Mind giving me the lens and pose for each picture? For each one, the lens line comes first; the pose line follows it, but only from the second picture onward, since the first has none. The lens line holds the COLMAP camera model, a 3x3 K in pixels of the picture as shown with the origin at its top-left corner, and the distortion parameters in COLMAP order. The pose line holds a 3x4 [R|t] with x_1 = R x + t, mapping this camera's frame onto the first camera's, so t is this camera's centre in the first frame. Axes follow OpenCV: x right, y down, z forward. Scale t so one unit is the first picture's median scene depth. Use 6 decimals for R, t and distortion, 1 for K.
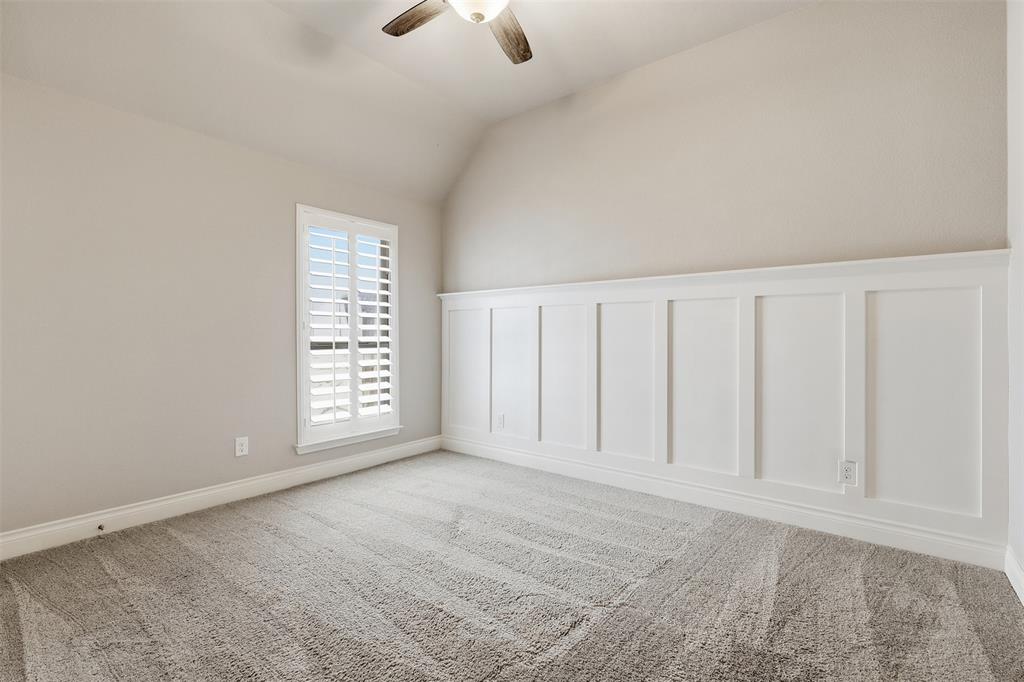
lens RADIAL K [[464.4, 0, 515.3], [0, 464.4, 336.0], [0, 0, 1]] dist [0.001674, 0.000829]
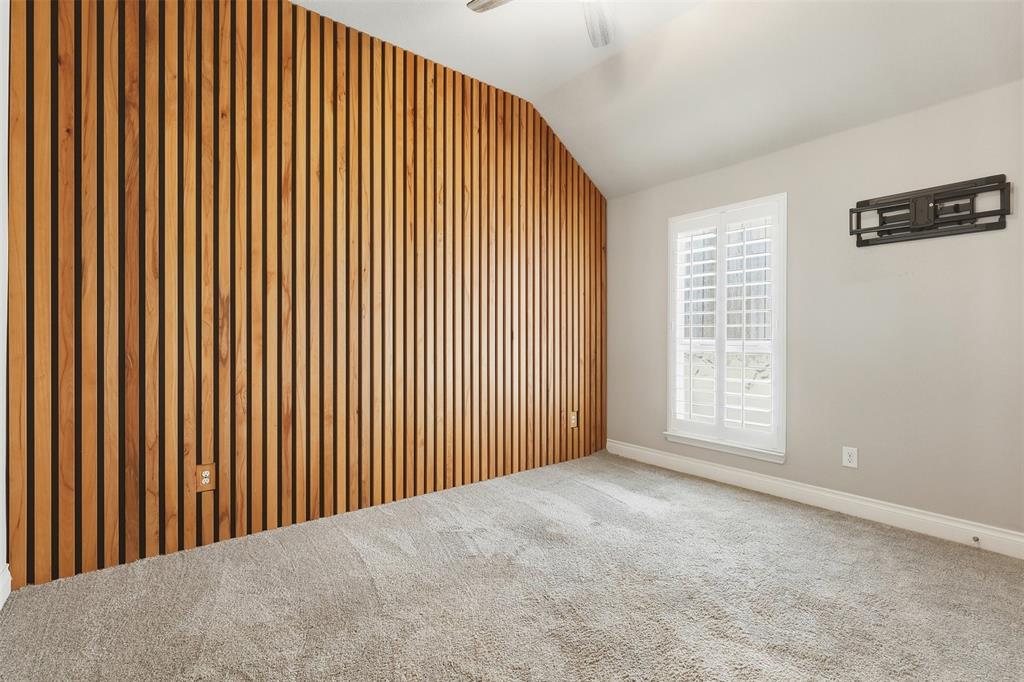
lens RADIAL K [[464.4, 0, 515.8], [0, 464.4, 336.9], [0, 0, 1]] dist [0.001674, 0.000829]
pose [[-0.221193, 0.006419, -0.975209, 0.369596], [-0.006866, 0.999943, 0.008139, -0.001363], [0.975206, 0.008496, -0.221136, 0.462174]]
